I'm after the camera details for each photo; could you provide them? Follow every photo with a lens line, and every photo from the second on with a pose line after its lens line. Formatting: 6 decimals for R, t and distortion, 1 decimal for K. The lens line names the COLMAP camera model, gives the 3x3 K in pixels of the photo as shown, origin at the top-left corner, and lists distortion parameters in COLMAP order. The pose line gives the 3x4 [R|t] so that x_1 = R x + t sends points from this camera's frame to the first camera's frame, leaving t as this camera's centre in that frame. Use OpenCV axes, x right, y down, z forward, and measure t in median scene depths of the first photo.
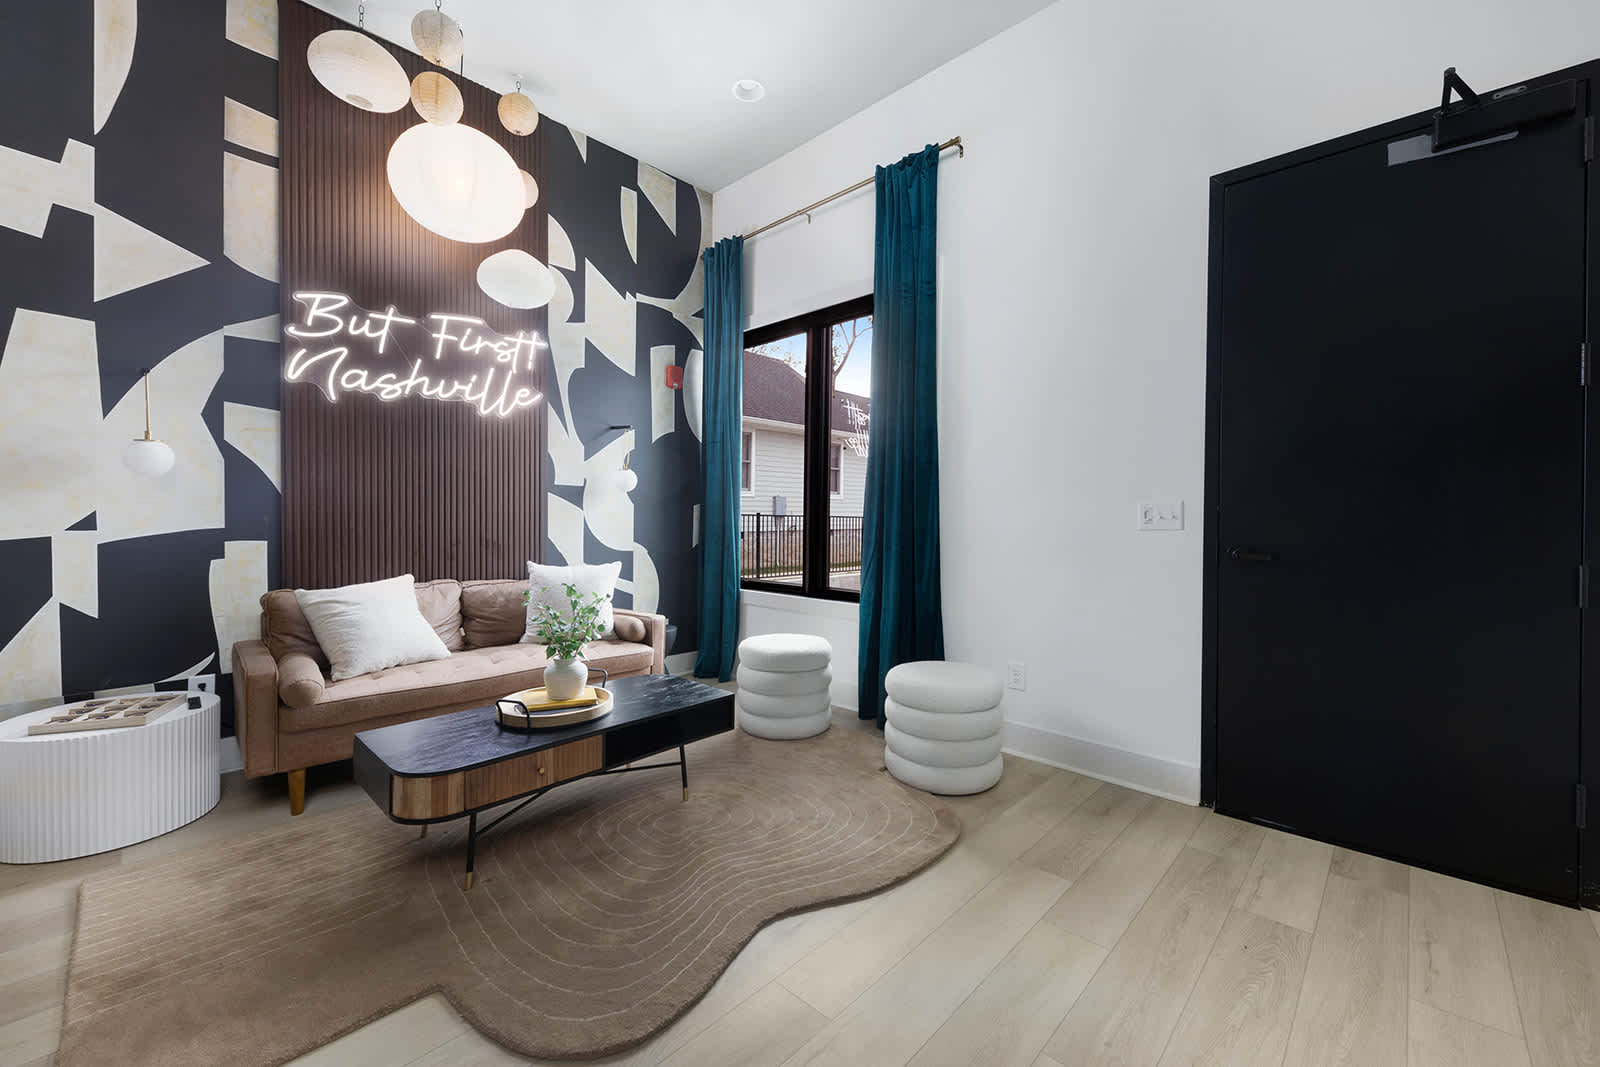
lens RADIAL K [[635.6, 0, 808.6], [0, 635.6, 522.9], [0, 0, 1]] dist [-0.000572, -0.000156]
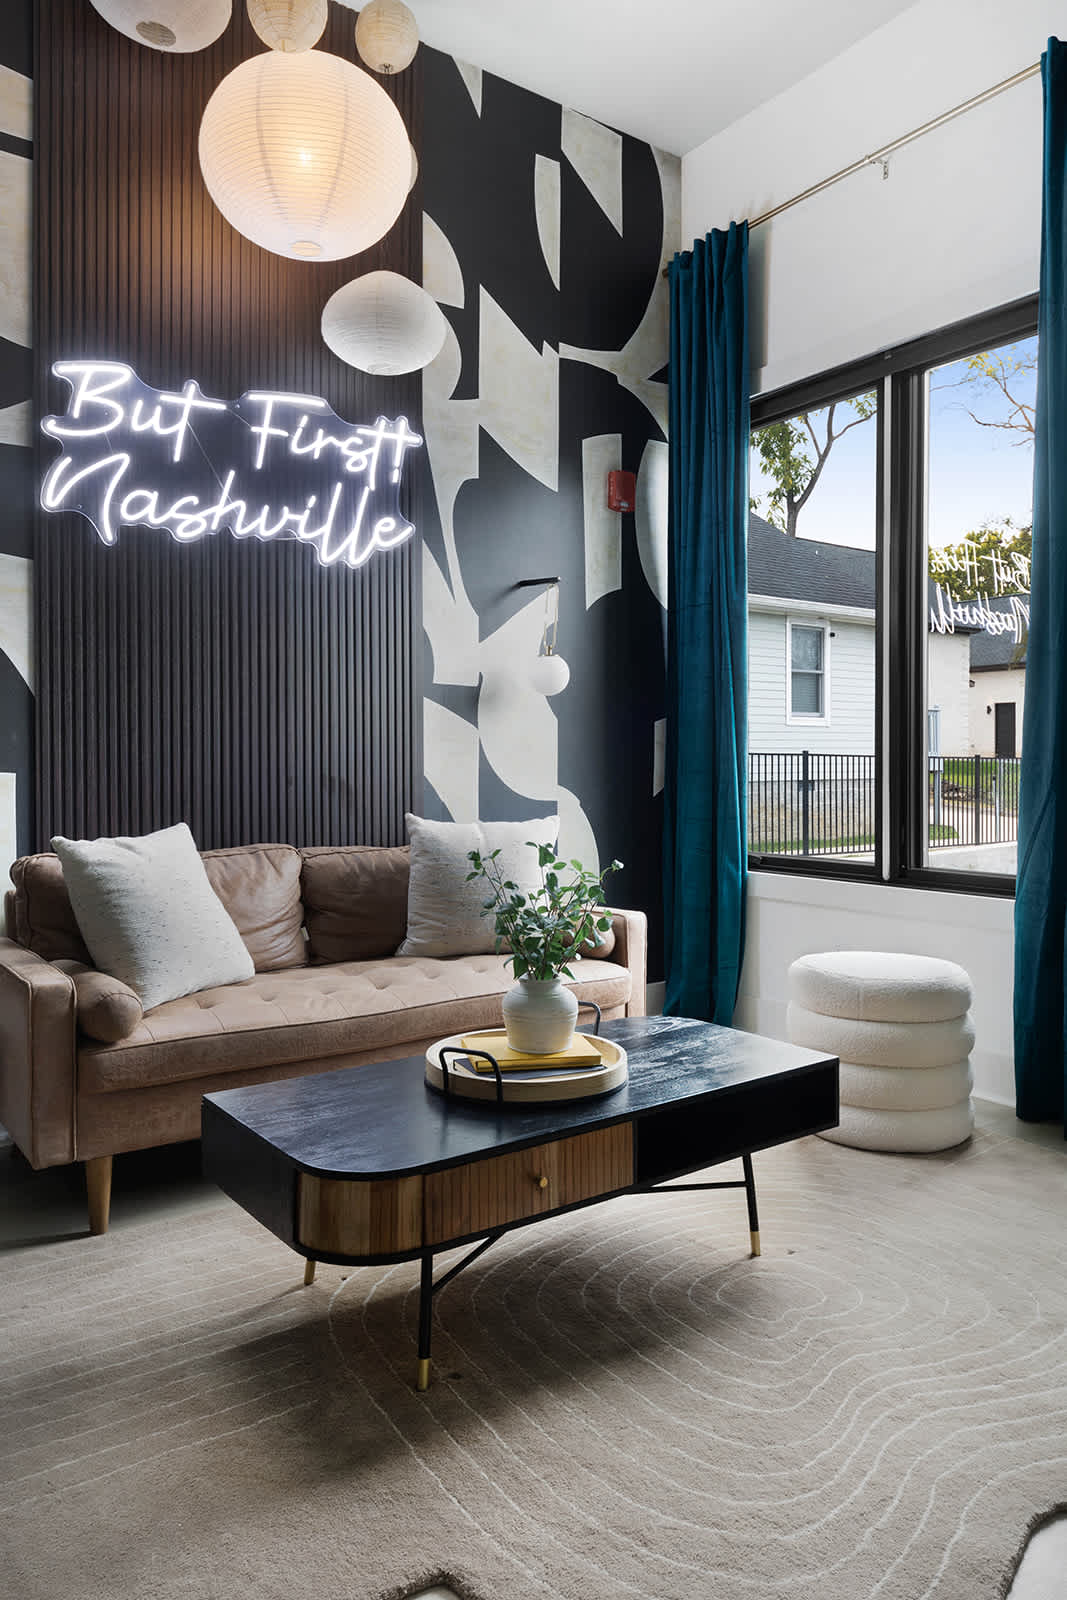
lens RADIAL K [[1093.9, 0, 520.6], [0, 1093.9, 778.7], [0, 0, 1]] dist [0.007948, 0.000321]
pose [[0.981788, -0.003182, -0.189954, -0.155304], [0.003761, 0.999989, 0.002689, 0.026844], [0.189944, -0.003355, 0.981789, 0.050696]]
